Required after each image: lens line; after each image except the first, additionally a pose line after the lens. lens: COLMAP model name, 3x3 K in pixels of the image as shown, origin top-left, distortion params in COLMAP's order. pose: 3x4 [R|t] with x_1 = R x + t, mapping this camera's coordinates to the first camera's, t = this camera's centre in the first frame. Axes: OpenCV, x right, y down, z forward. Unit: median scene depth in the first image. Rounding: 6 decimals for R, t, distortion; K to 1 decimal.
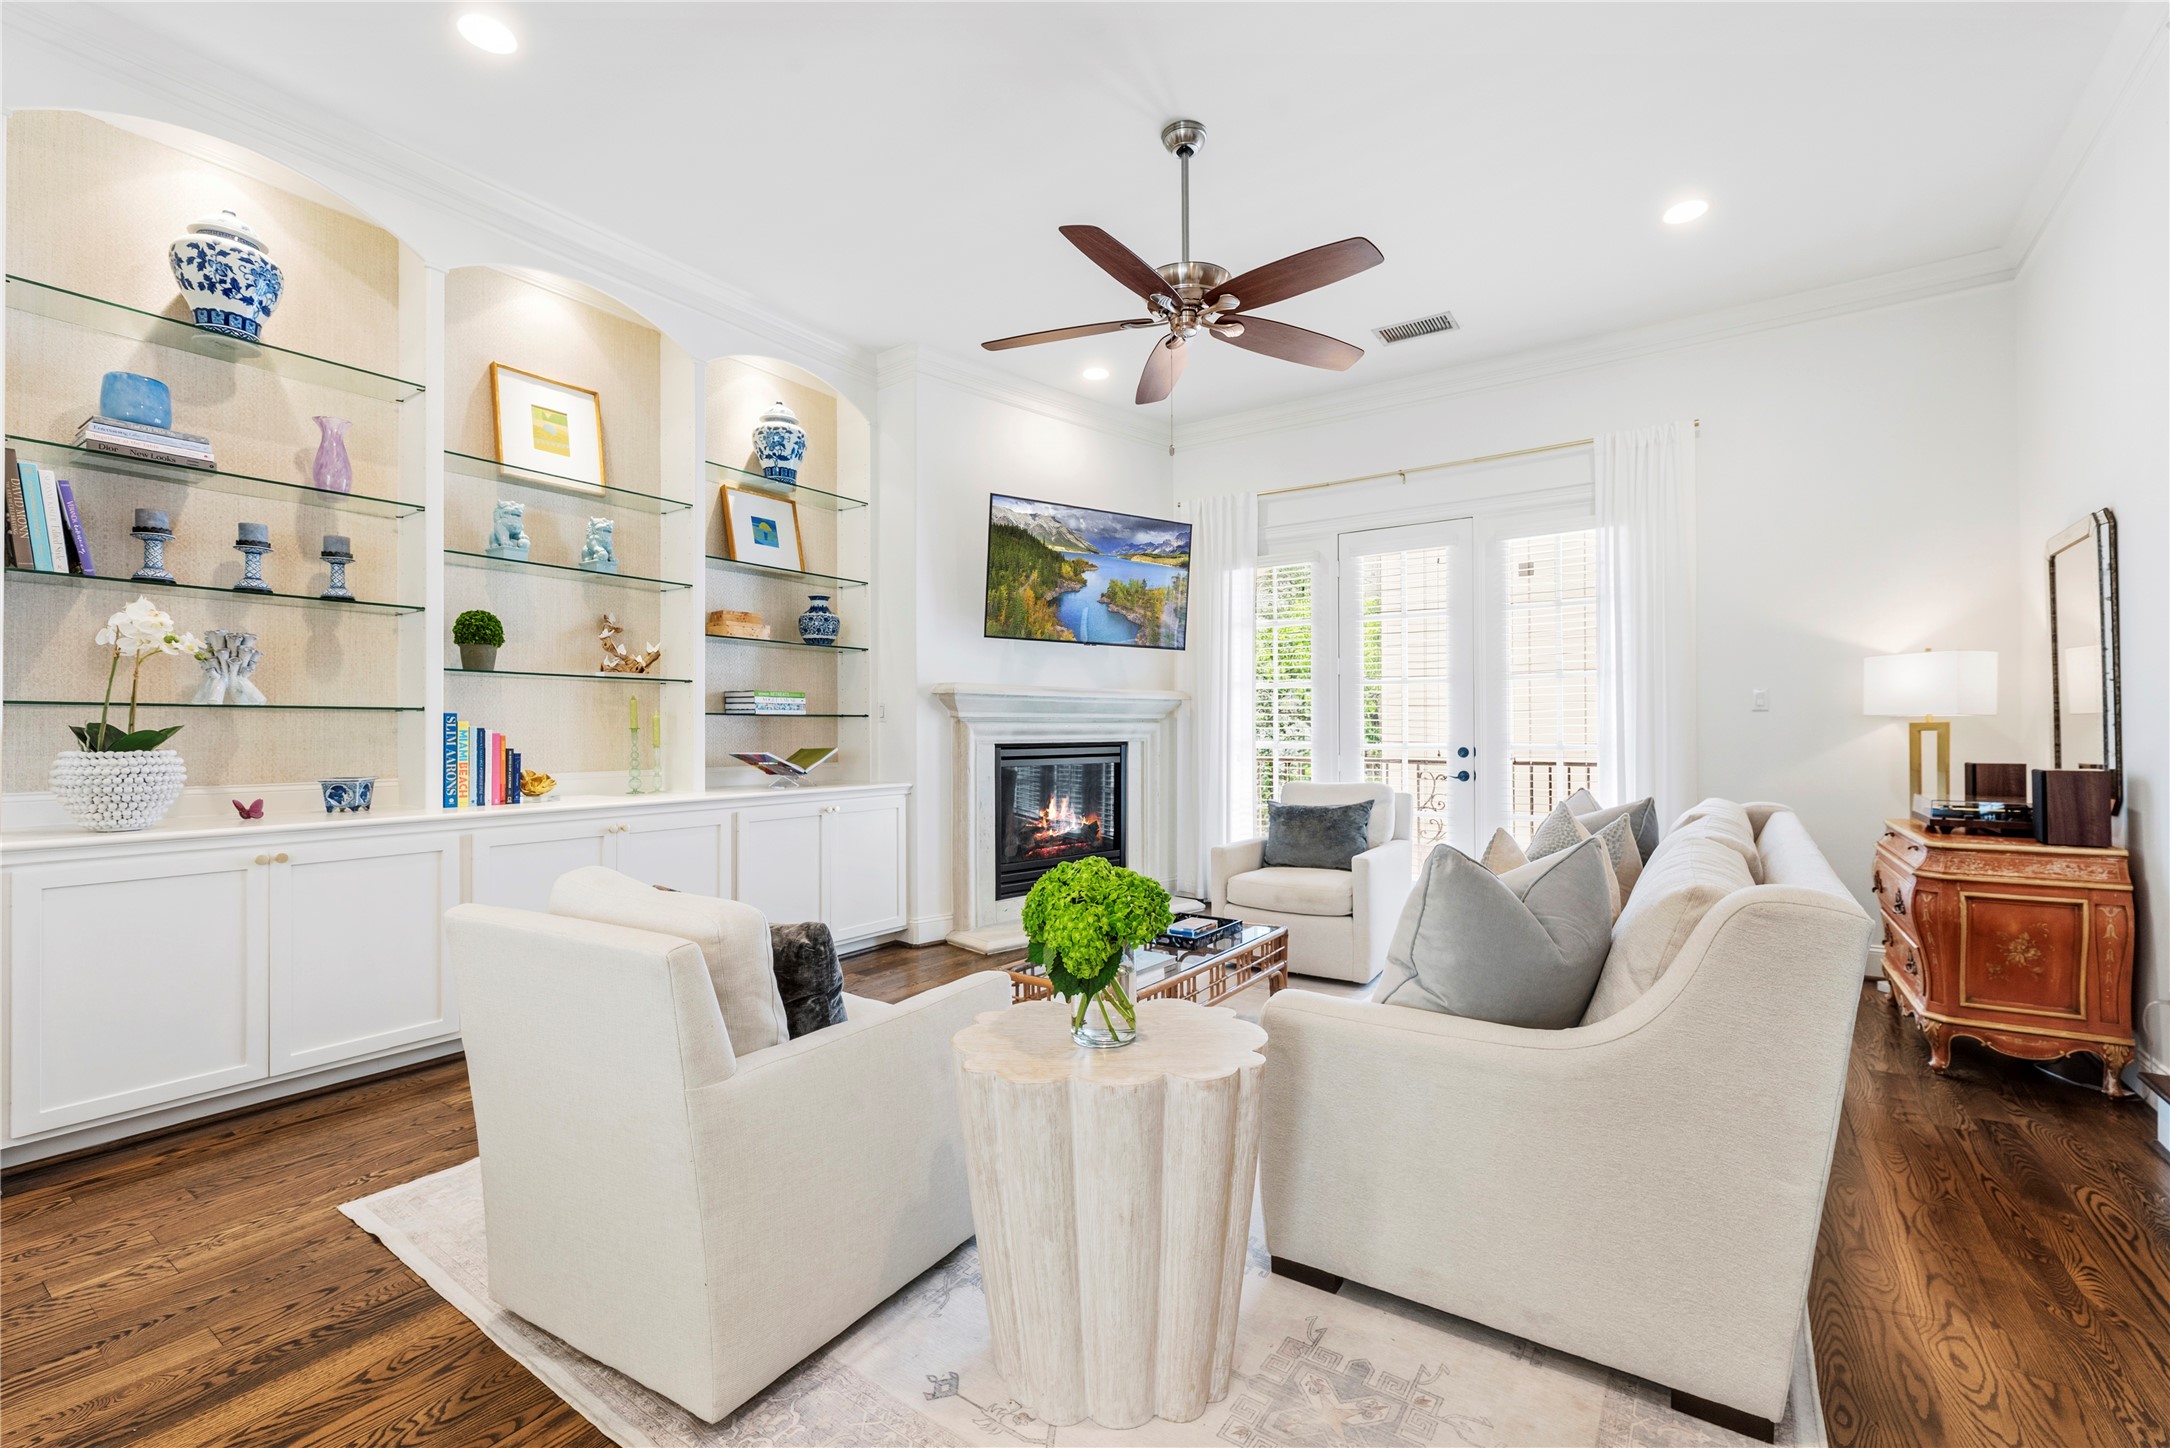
lens RADIAL K [[920.1, 0, 1093.8], [0, 920.1, 722.6], [0, 0, 1]] dist [0.002139, 0.000026]
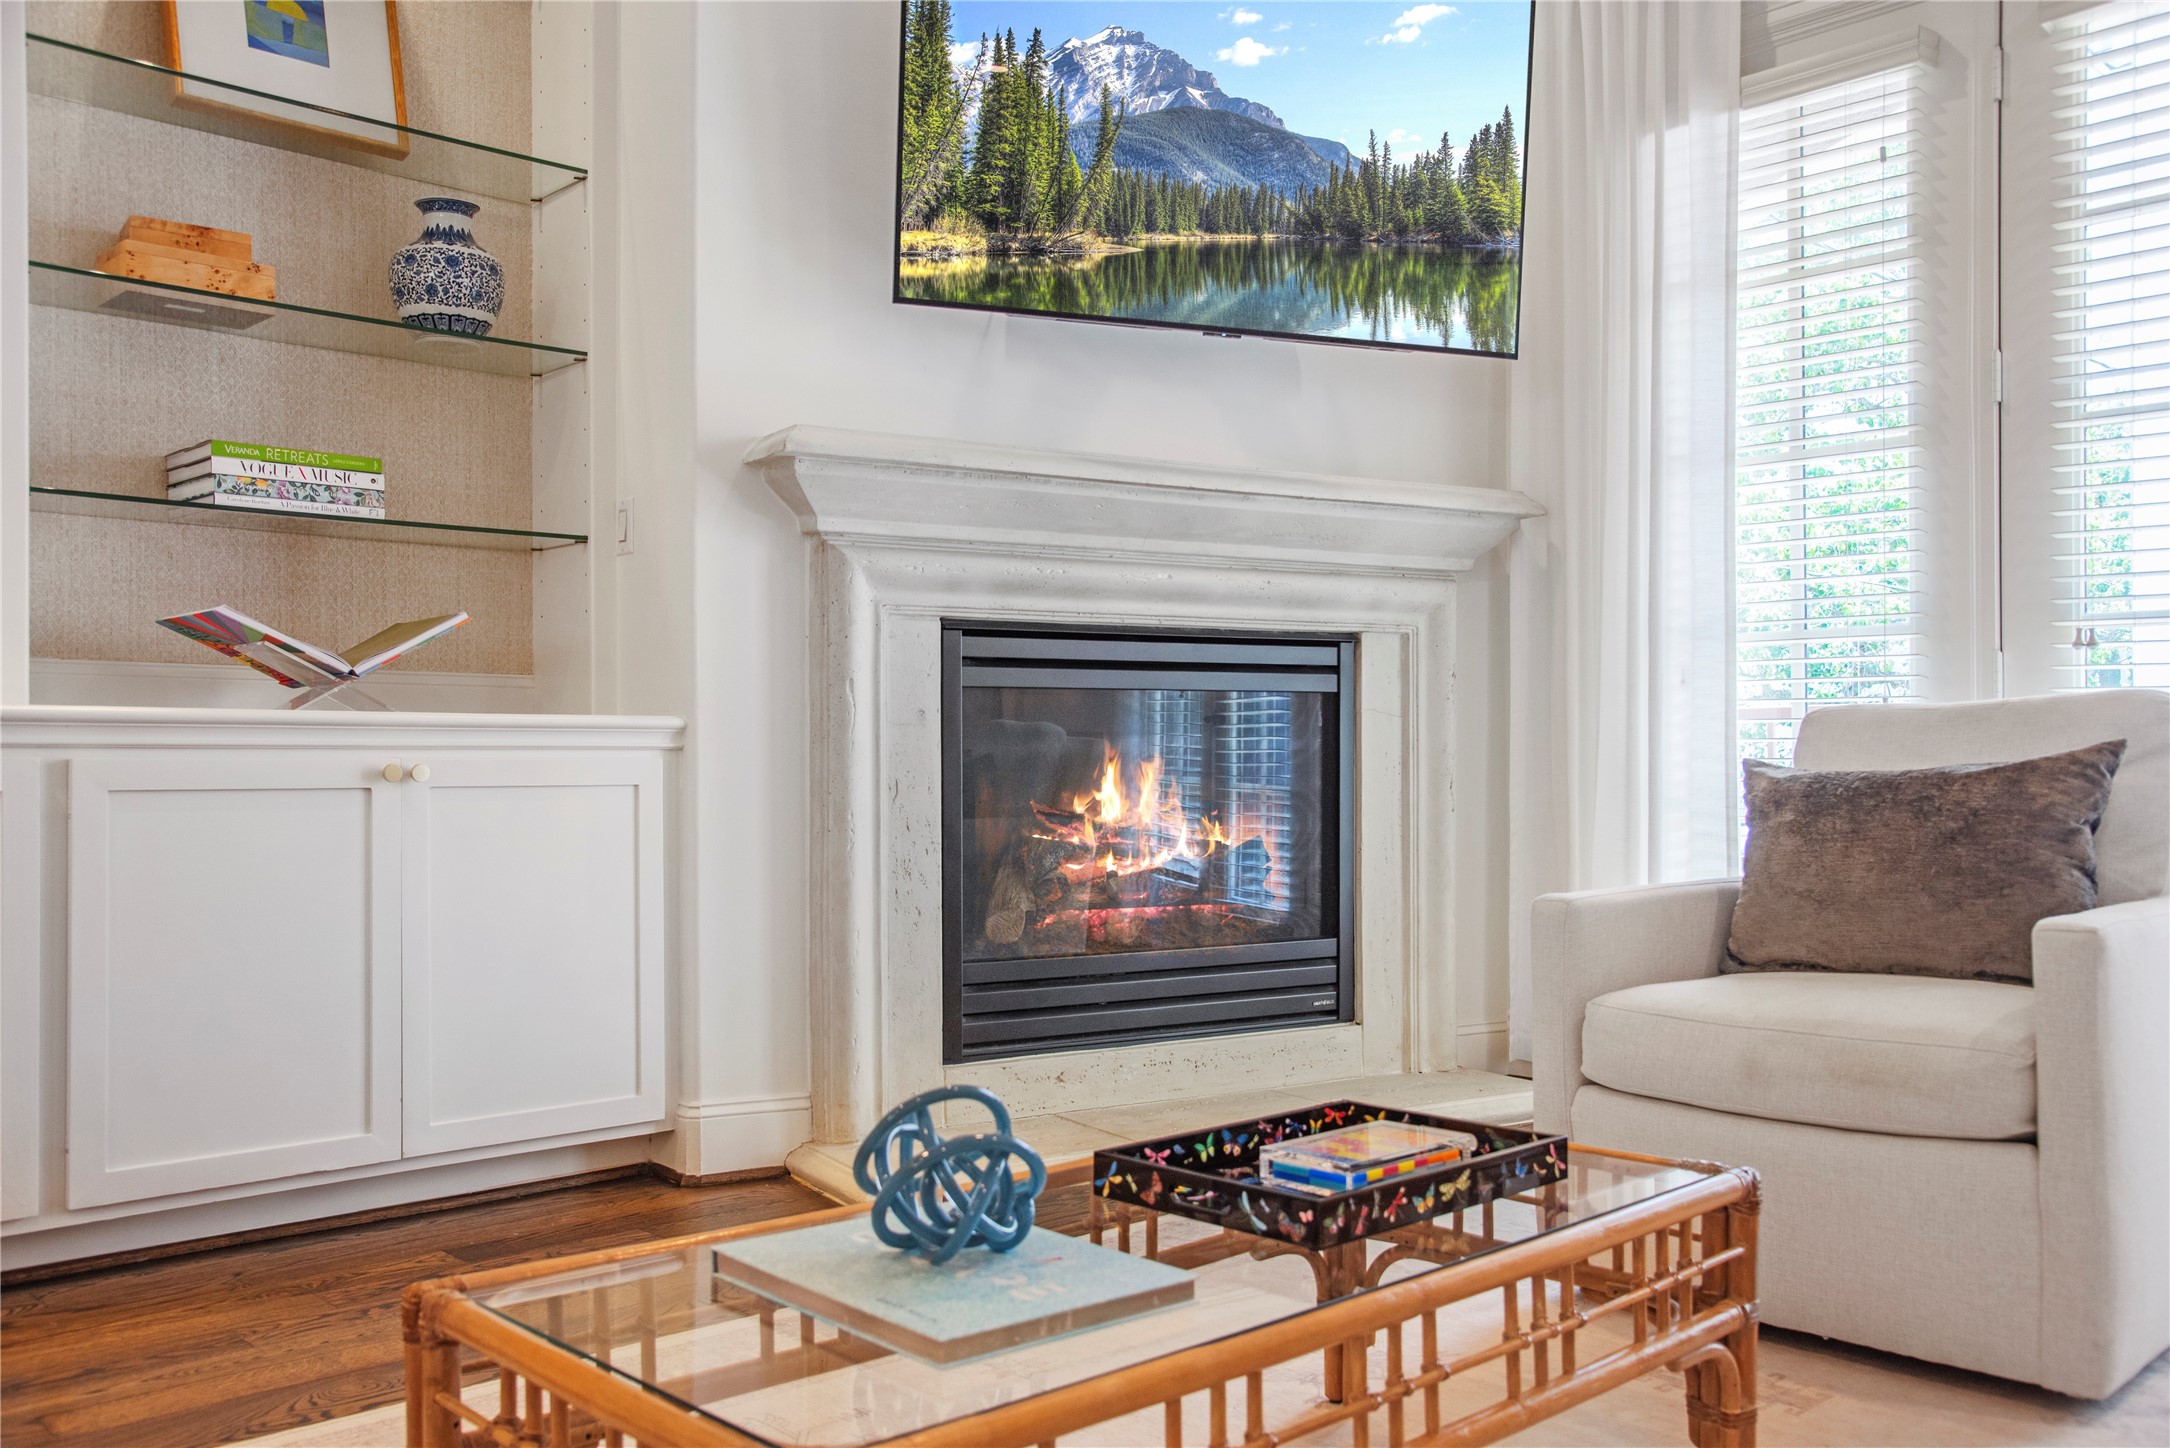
lens RADIAL K [[1851.1, 0, 1087.1], [0, 1851.1, 764.3], [0, 0, 1]] dist [0.000547, 0.004158]
pose [[0.977534, 0.000206, -0.210777, 0.101626], [0.001949, 0.999948, 0.010018, 0.076615], [0.210768, -0.010204, 0.977483, 0.339549]]
